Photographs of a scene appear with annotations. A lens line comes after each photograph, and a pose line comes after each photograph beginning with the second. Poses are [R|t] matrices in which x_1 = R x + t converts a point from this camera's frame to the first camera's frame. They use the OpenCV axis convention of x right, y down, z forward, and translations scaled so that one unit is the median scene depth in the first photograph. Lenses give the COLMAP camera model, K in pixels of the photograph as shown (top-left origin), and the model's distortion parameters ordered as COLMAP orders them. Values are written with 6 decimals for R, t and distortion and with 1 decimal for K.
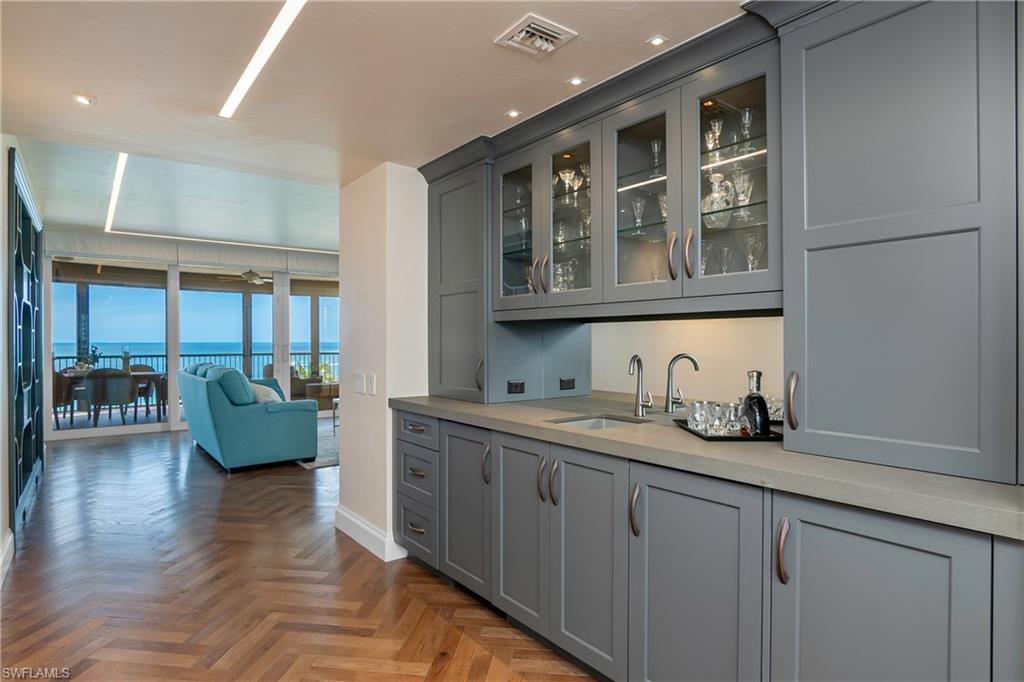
lens RADIAL K [[553.3, 0, 510.0], [0, 553.3, 338.1], [0, 0, 1]] dist [-0.003115, -0.000078]
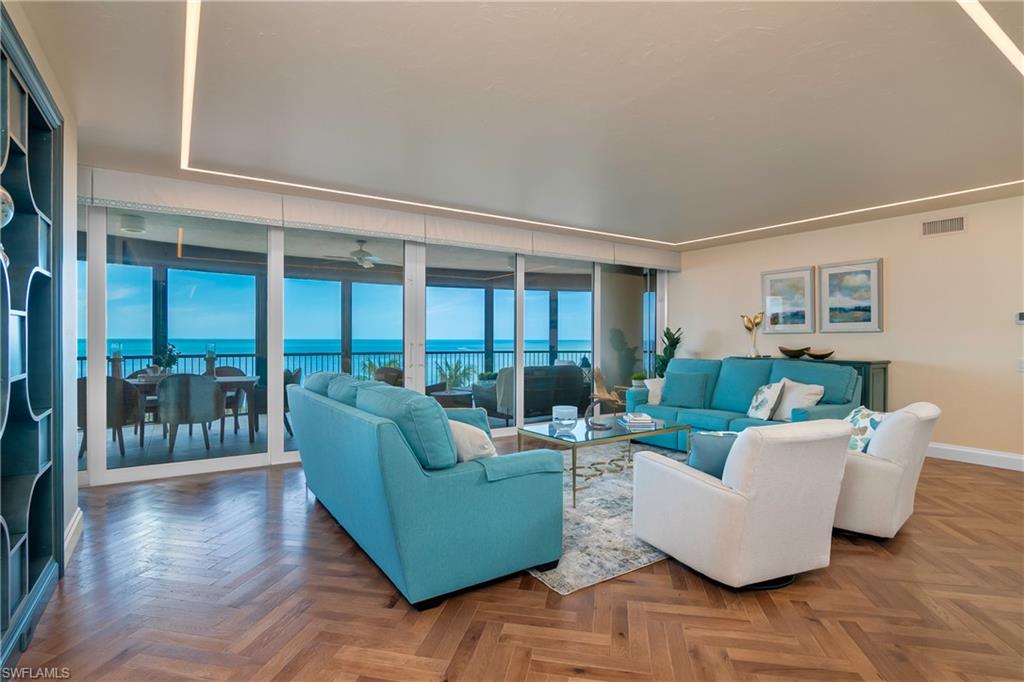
lens RADIAL K [[502.9, 0, 513.5], [0, 502.9, 338.0], [0, 0, 1]] dist [-0.013118, -0.000388]
pose [[0.997985, 0.003964, -0.063321, -0.226138], [-0.003824, 0.999990, 0.002330, 0.003193], [0.063330, -0.002083, 0.997990, 0.326186]]
